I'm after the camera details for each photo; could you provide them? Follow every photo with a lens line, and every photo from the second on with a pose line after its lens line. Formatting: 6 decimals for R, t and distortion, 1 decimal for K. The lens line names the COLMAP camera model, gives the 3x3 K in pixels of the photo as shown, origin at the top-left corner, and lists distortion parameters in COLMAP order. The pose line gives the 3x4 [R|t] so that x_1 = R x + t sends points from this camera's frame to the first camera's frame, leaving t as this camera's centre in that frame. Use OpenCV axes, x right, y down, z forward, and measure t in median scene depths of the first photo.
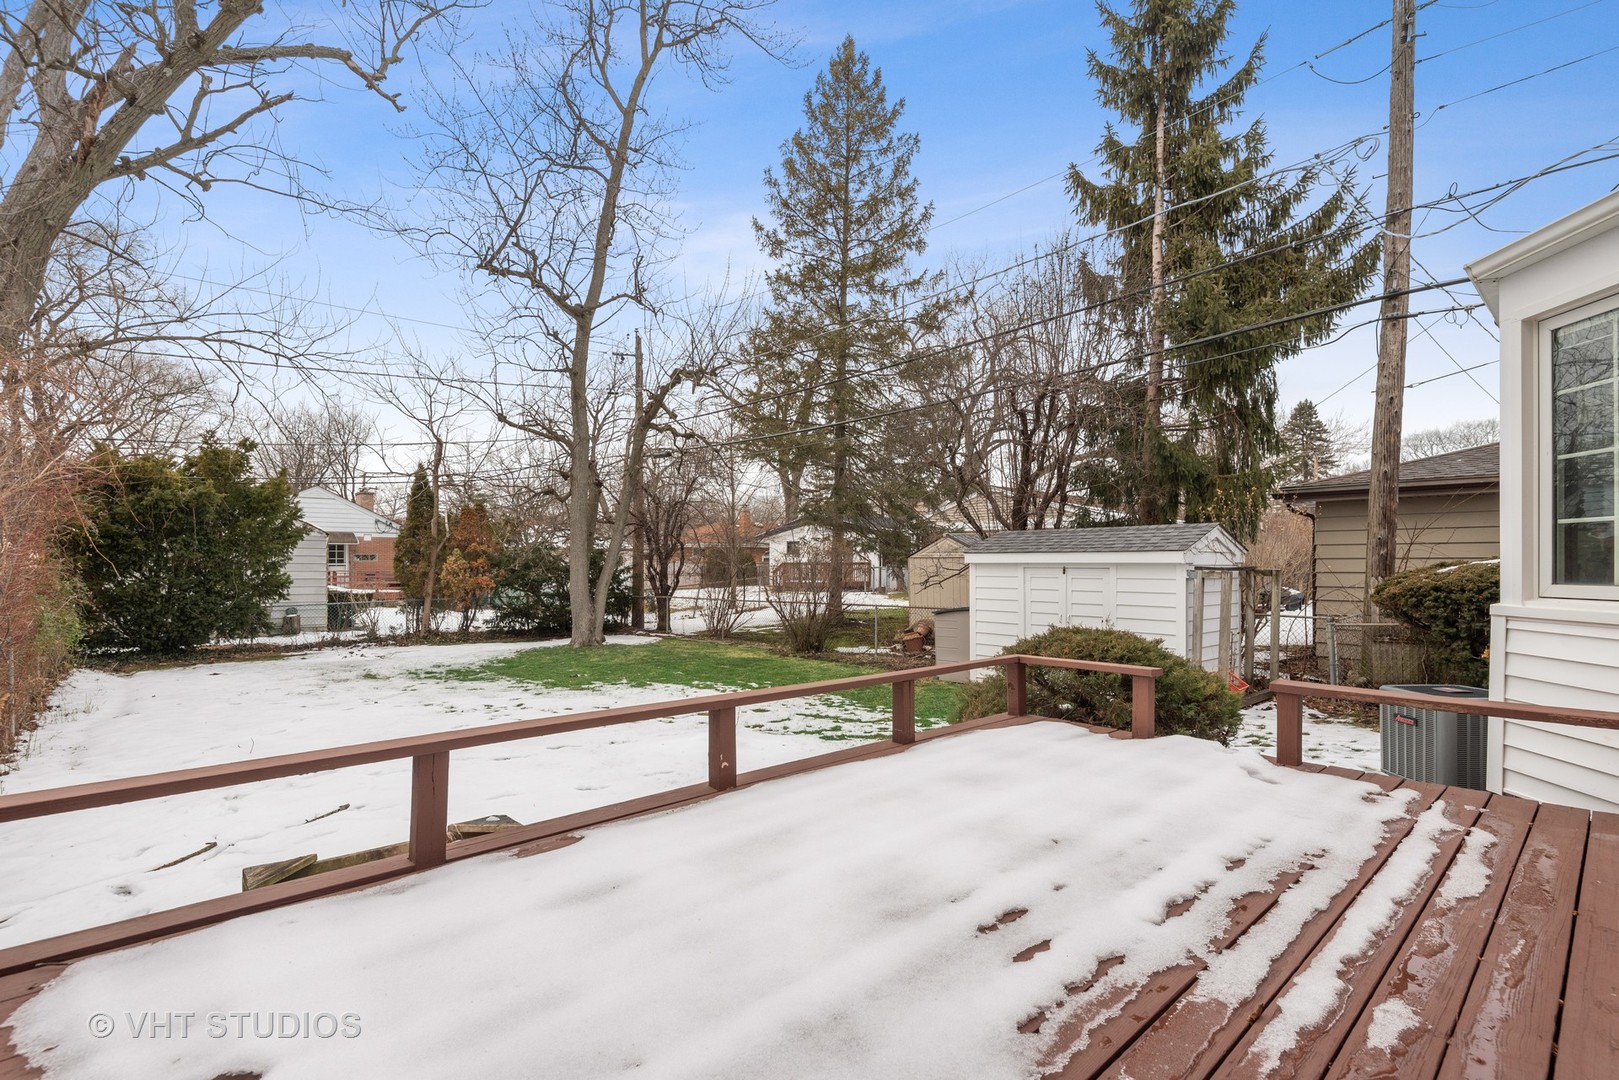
lens RADIAL K [[734.8, 0, 807.7], [0, 734.8, 565.5], [0, 0, 1]] dist [-0.003778, -0.001535]
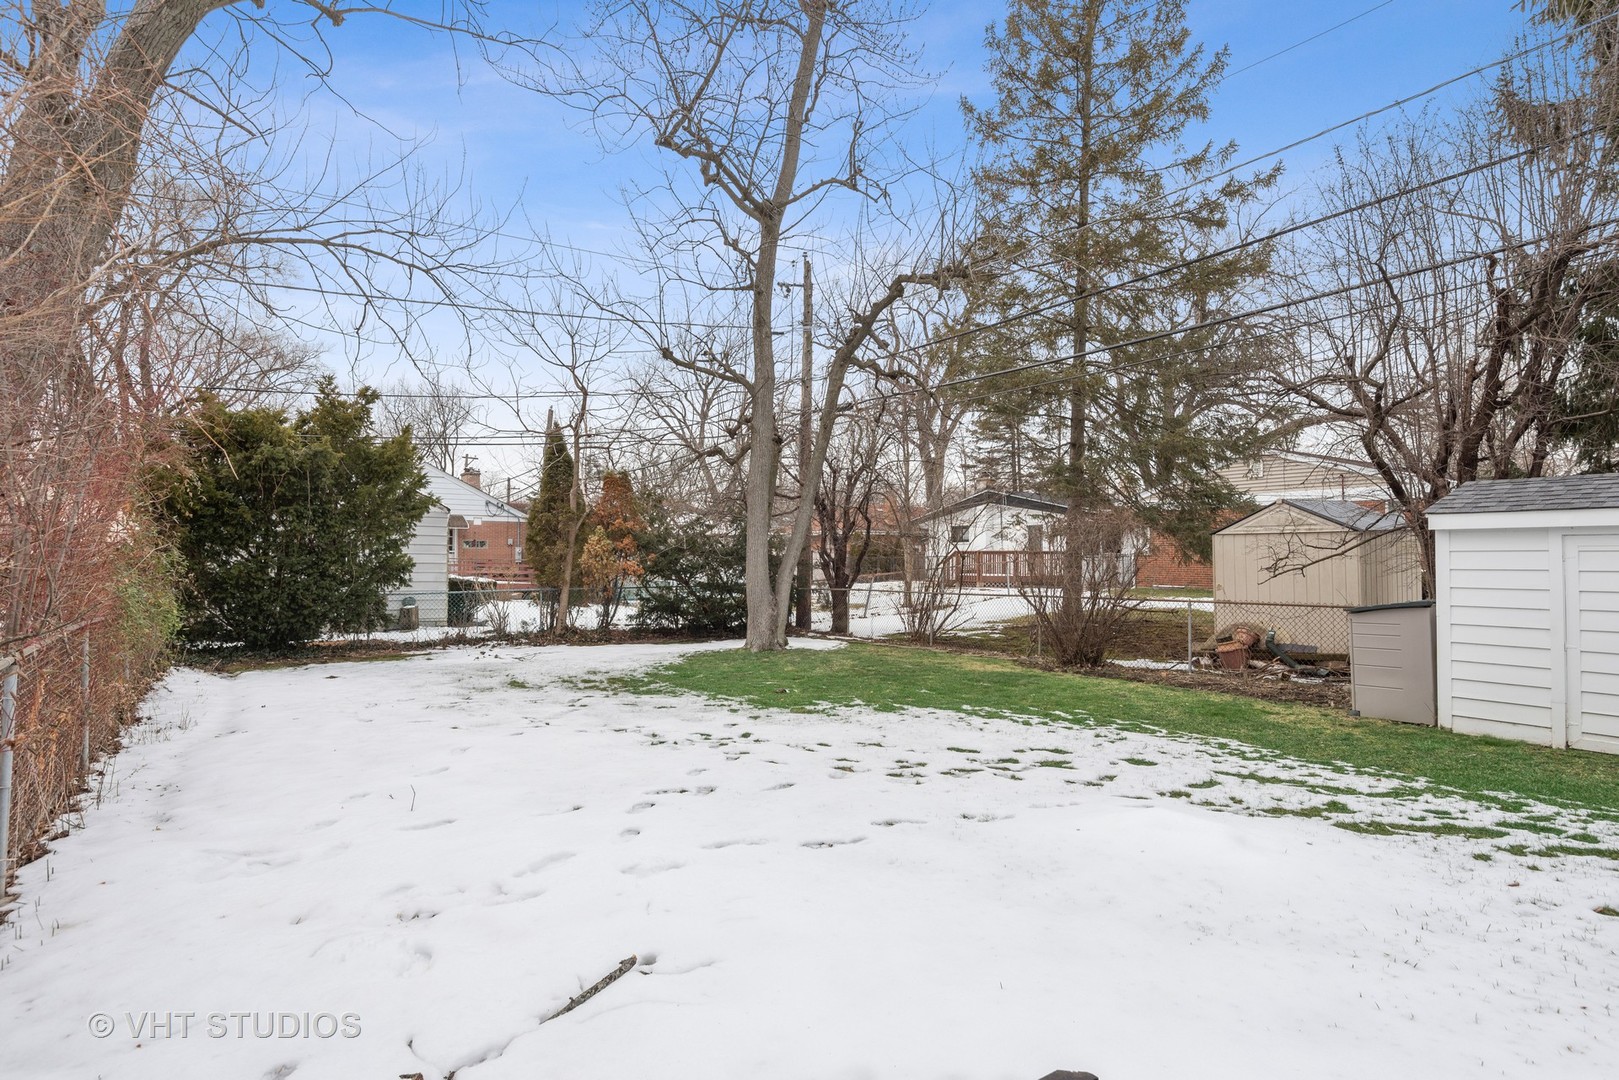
lens RADIAL K [[867.9, 0, 814.6], [0, 867.9, 541.2], [0, 0, 1]] dist [0.017296, -0.004335]
pose [[0.987483, 0.000591, -0.157723, -0.115998], [-0.003821, 0.999789, -0.020181, 0.014867], [0.157678, 0.020531, 0.987277, 0.119726]]
